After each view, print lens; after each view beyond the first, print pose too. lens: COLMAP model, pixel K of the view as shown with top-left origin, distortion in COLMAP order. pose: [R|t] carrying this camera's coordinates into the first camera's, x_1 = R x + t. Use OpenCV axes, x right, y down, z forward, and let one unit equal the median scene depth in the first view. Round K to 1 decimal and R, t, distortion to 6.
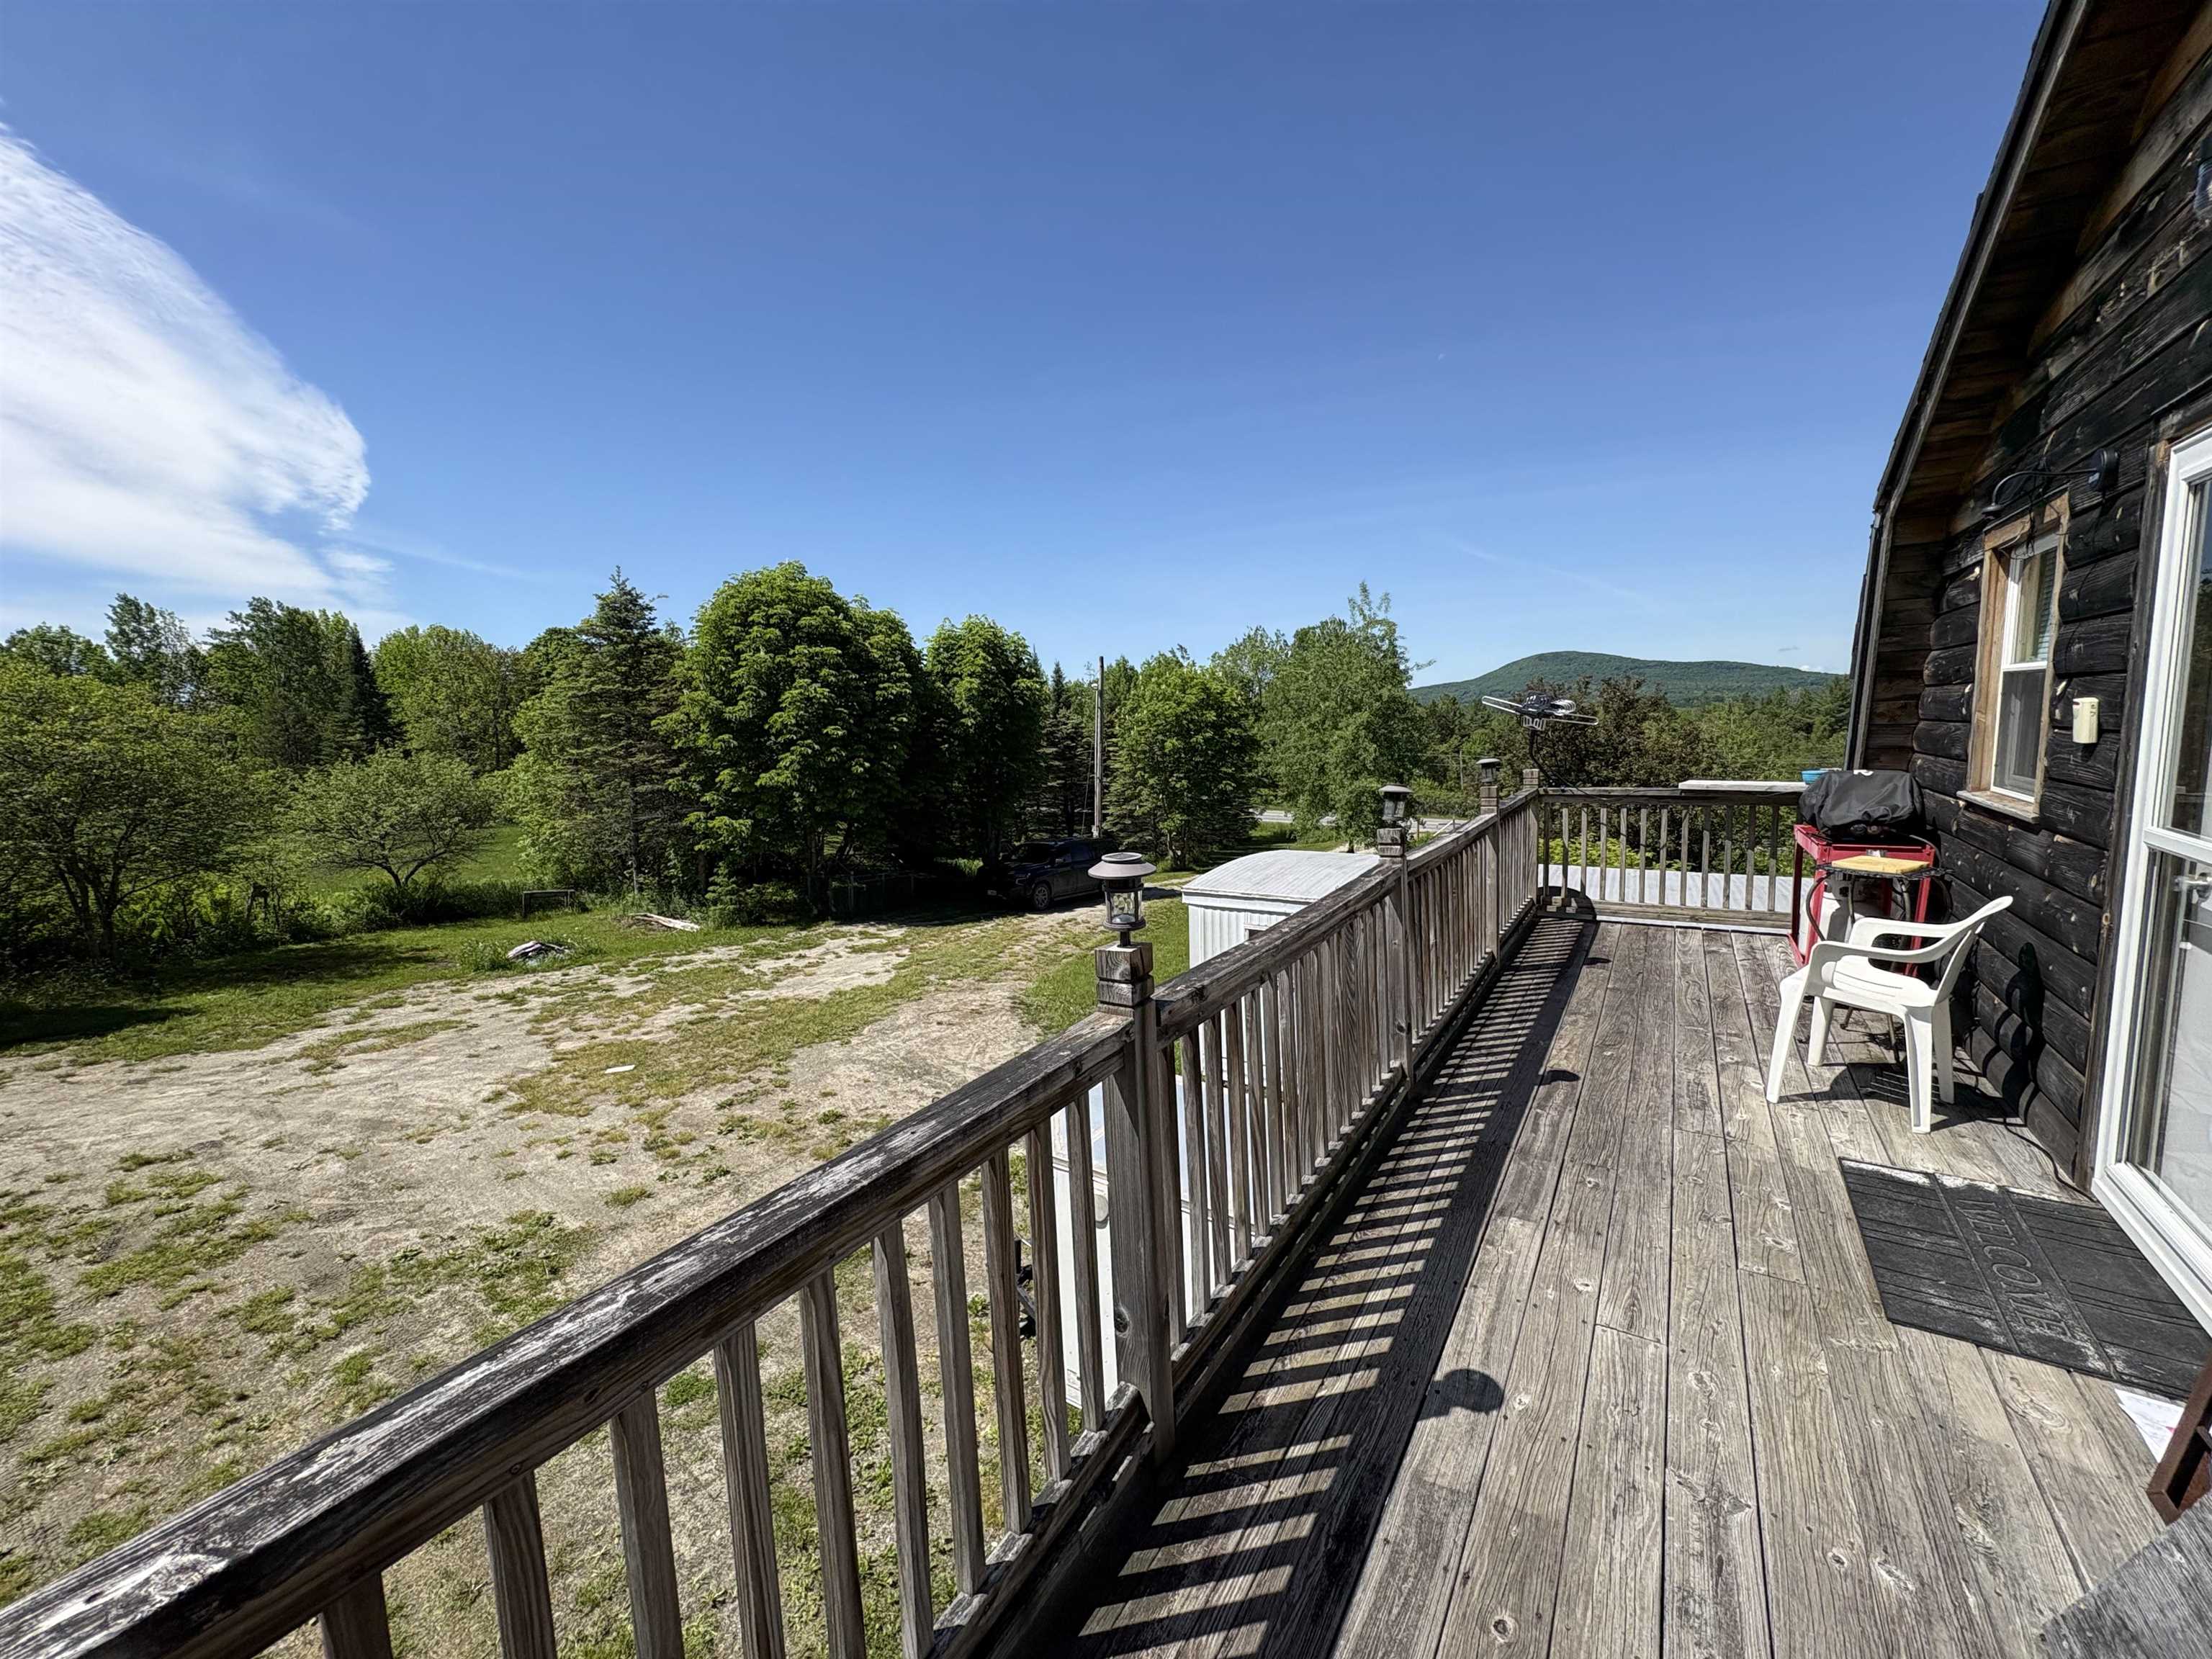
lens RADIAL K [[899.5, 0, 1106.0], [0, 899.5, 829.5], [0, 0, 1]] dist [-0.014259, 0.000078]
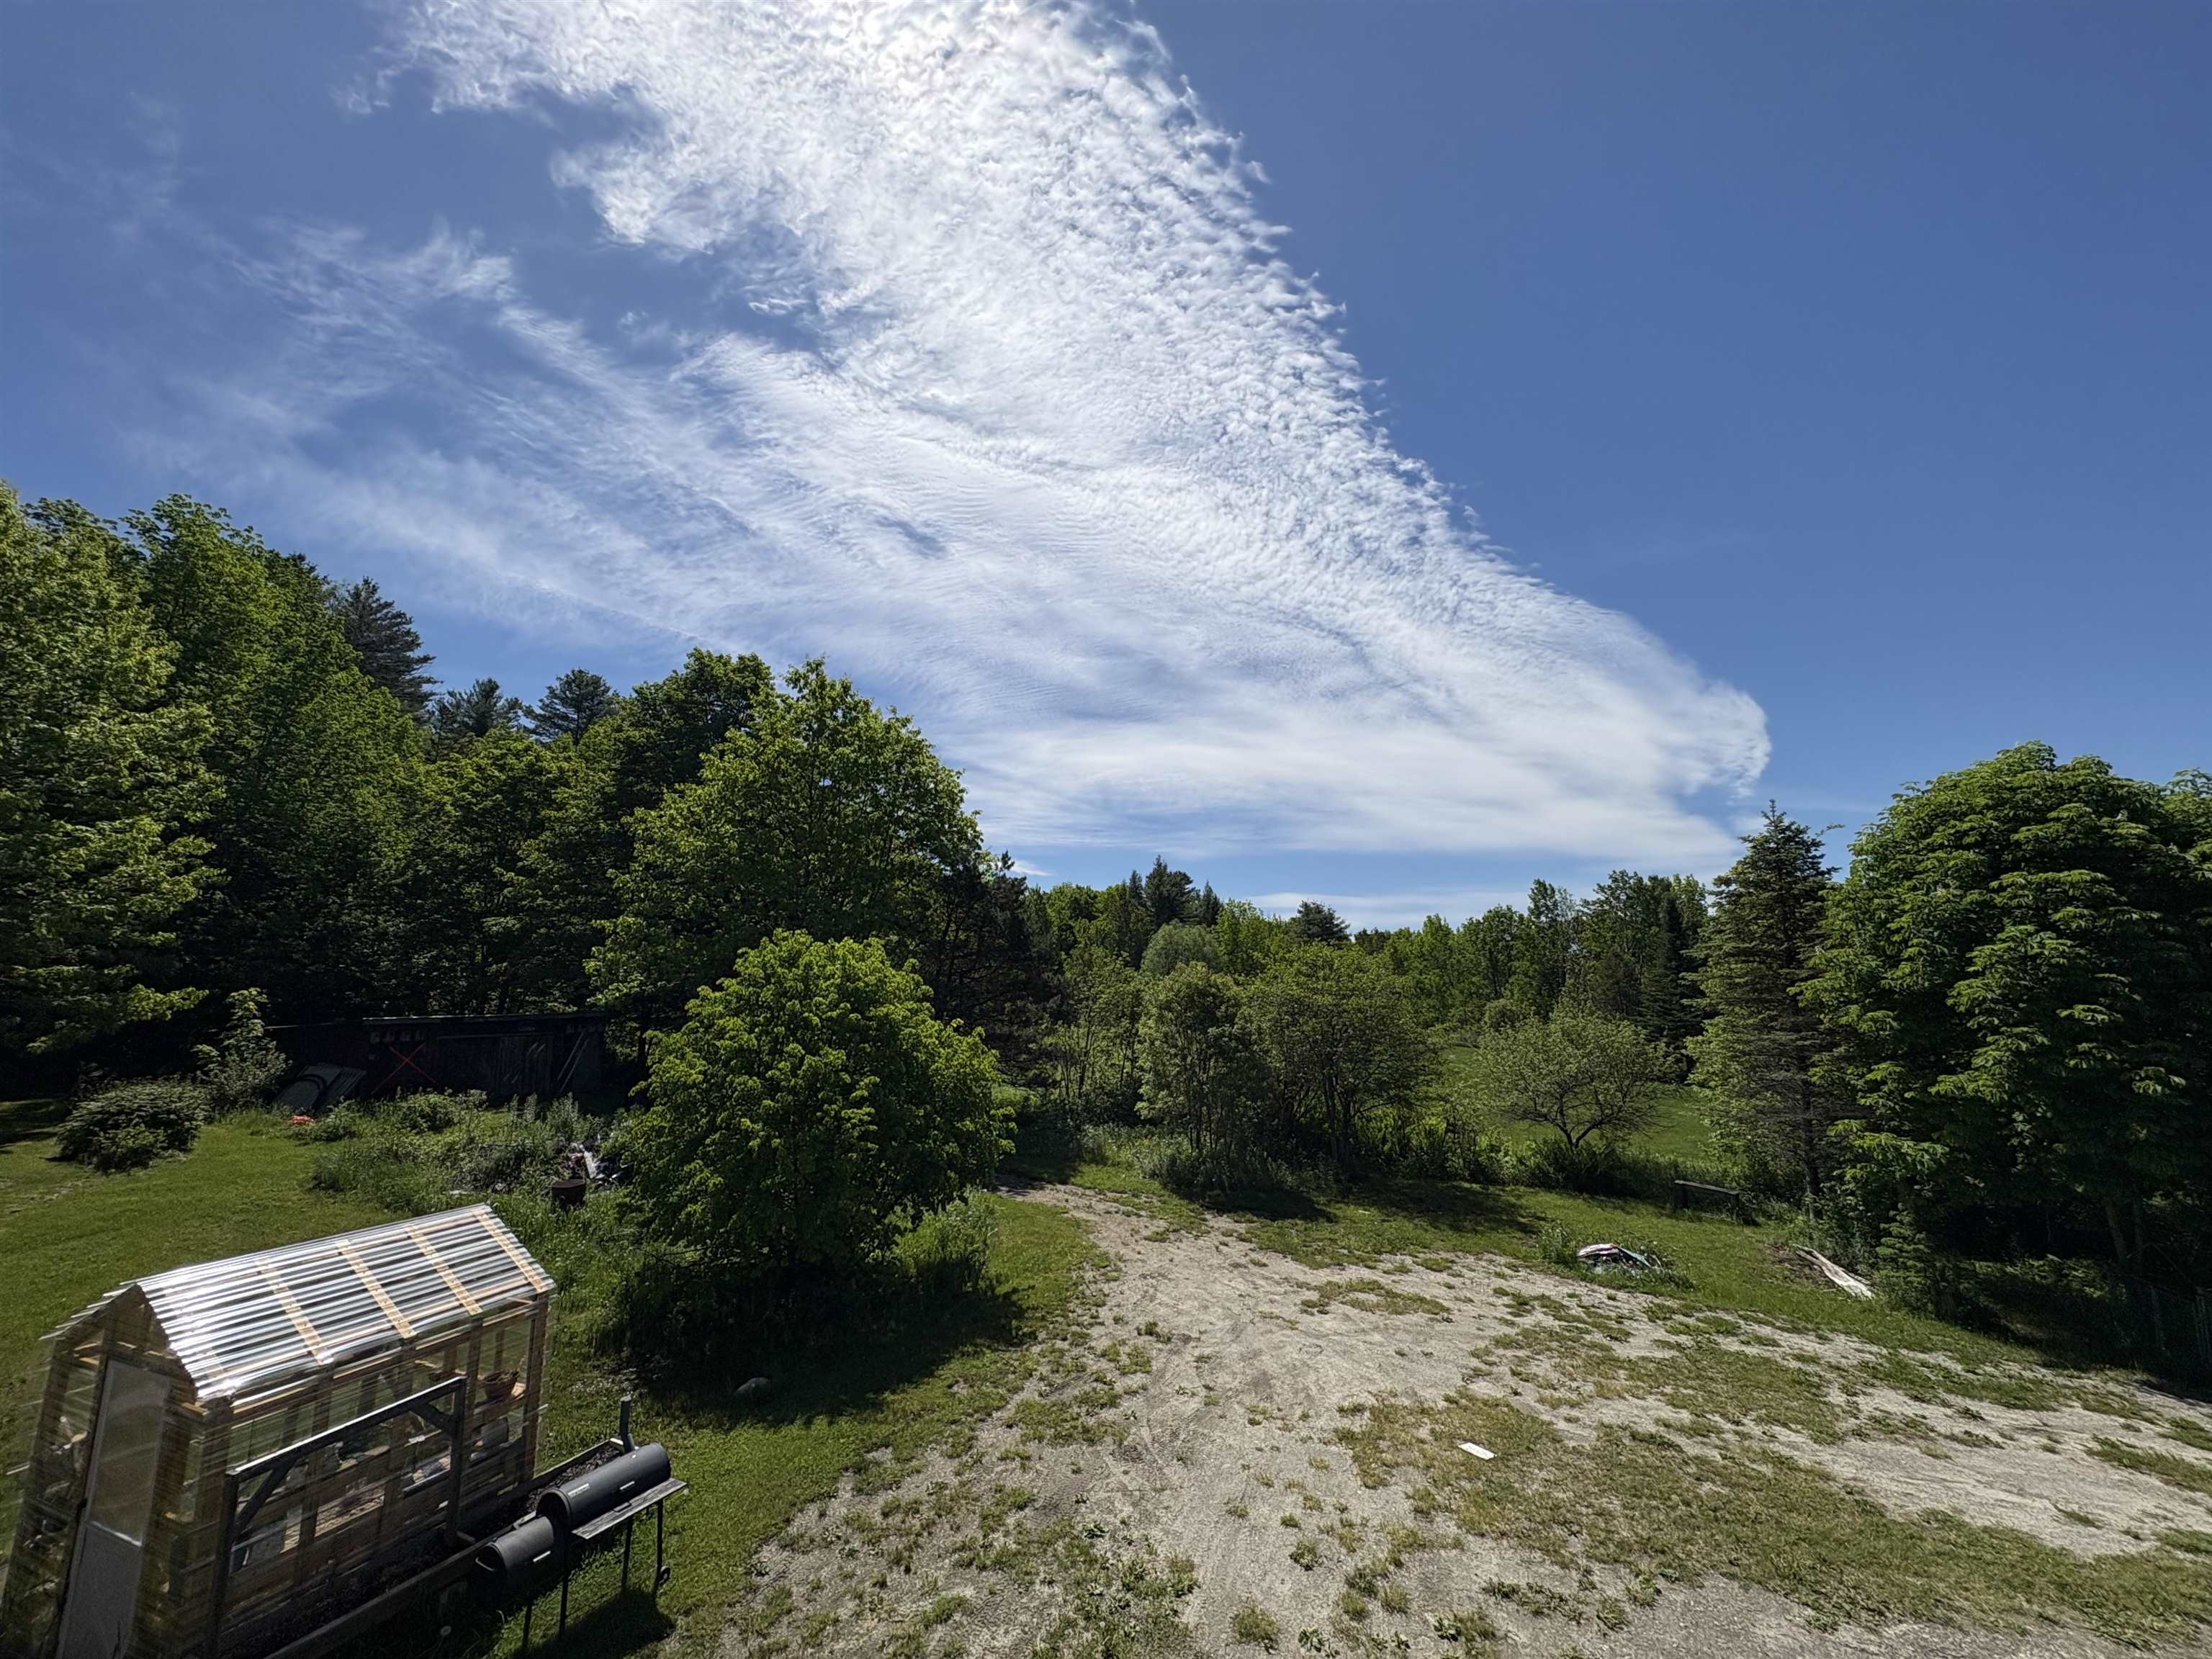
lens RADIAL K [[879.6, 0, 1106.0], [0, 879.6, 829.5], [0, 0, 1]] dist [0.000416, 0.000293]
pose [[0.220245, -0.151835, -0.963555, 0.147395], [-0.119690, 0.976140, -0.181177, -0.059087], [0.968073, 0.155231, 0.196817, 0.328366]]
